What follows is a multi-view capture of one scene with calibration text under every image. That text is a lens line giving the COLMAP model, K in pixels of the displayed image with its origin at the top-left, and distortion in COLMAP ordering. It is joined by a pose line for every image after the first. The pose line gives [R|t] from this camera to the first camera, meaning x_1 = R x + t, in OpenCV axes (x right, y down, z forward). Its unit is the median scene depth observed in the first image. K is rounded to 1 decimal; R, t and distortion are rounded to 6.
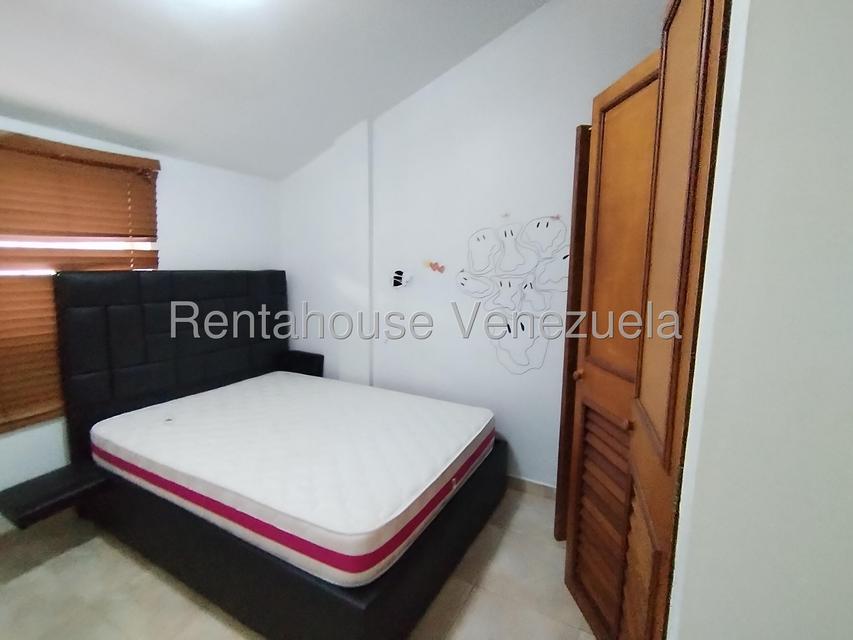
lens RADIAL K [[402.9, 0, 426.5], [0, 402.9, 320.0], [0, 0, 1]] dist [-0.002949, -0.000149]
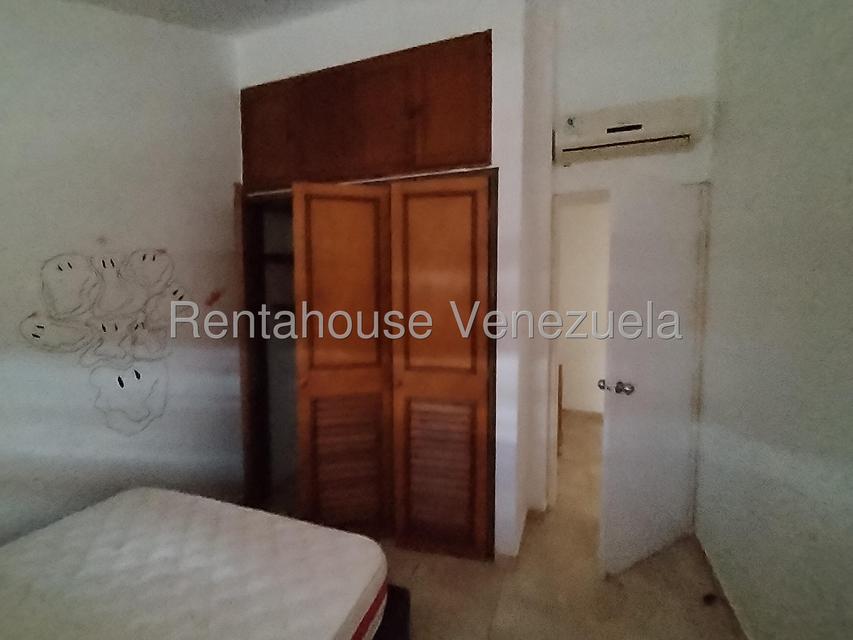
lens RADIAL K [[402.9, 0, 426.5], [0, 402.9, 320.0], [0, 0, 1]] dist [-0.002949, -0.000149]
pose [[-0.157348, -0.087555, 0.983654, -0.679724], [0.122809, 0.986595, 0.107462, -0.113372], [-0.979877, 0.137711, -0.144486, 0.516222]]
